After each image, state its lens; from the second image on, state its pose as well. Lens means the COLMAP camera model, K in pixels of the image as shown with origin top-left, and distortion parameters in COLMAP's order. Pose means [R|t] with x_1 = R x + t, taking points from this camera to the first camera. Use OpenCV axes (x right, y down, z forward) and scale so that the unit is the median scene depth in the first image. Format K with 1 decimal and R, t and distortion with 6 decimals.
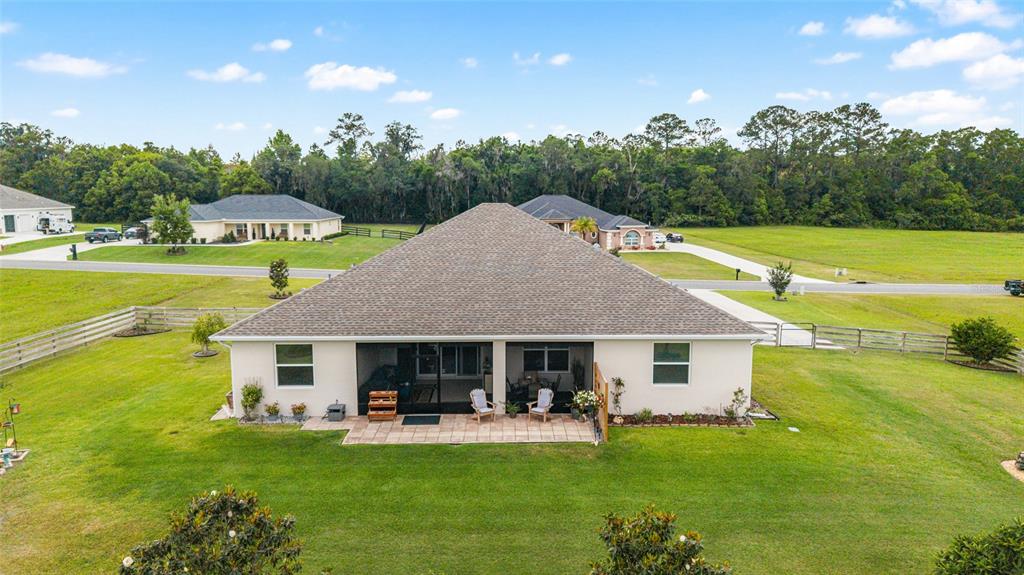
lens RADIAL K [[685.7, 0, 511.8], [0, 685.7, 296.0], [0, 0, 1]] dist [0.041683, -0.042560]
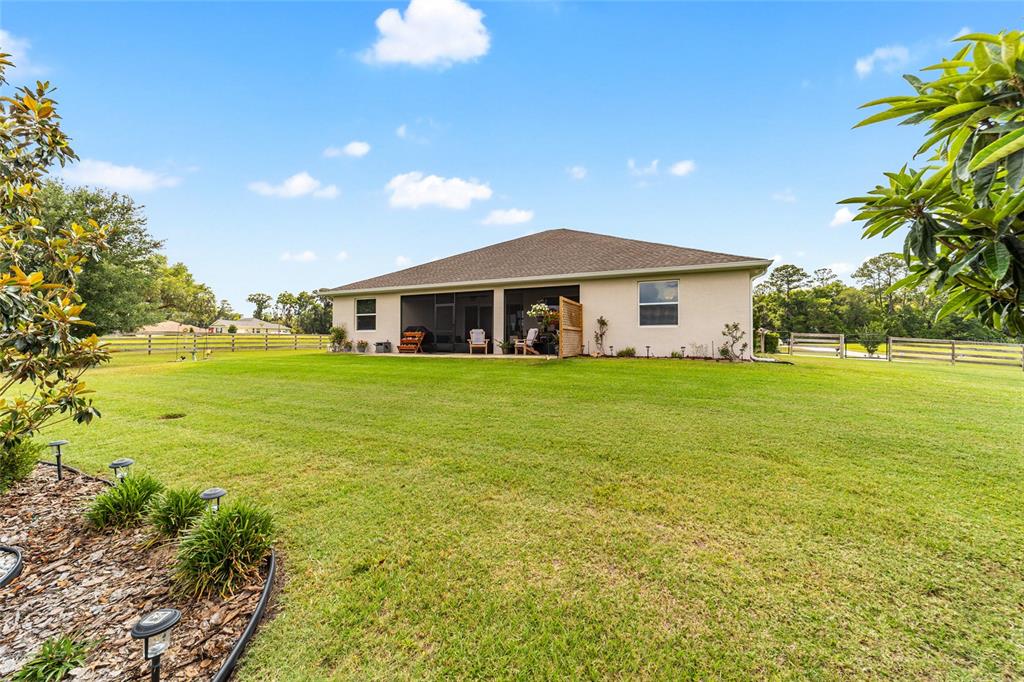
lens RADIAL K [[391.2, 0, 507.3], [0, 391.2, 339.9], [0, 0, 1]] dist [-0.003422, 0.000409]
pose [[0.906606, -0.003364, -0.421966, 0.178511], [-0.062701, 0.987794, -0.142589, 0.158967], [0.417295, 0.155729, 0.895329, 0.272766]]
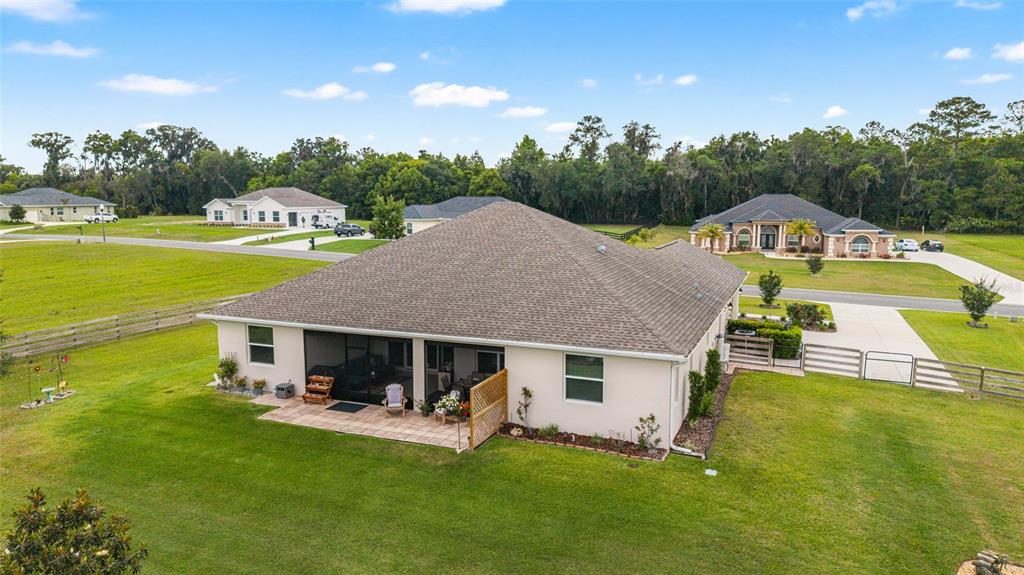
lens RADIAL K [[685.7, 0, 508.9], [0, 685.7, 289.7], [0, 0, 1]] dist [0.041683, -0.042560]
pose [[0.913818, 0.053559, -0.402576, 0.327932], [-0.057639, 0.998336, 0.001981, -0.010203], [0.402012, 0.021394, 0.915384, 0.082073]]
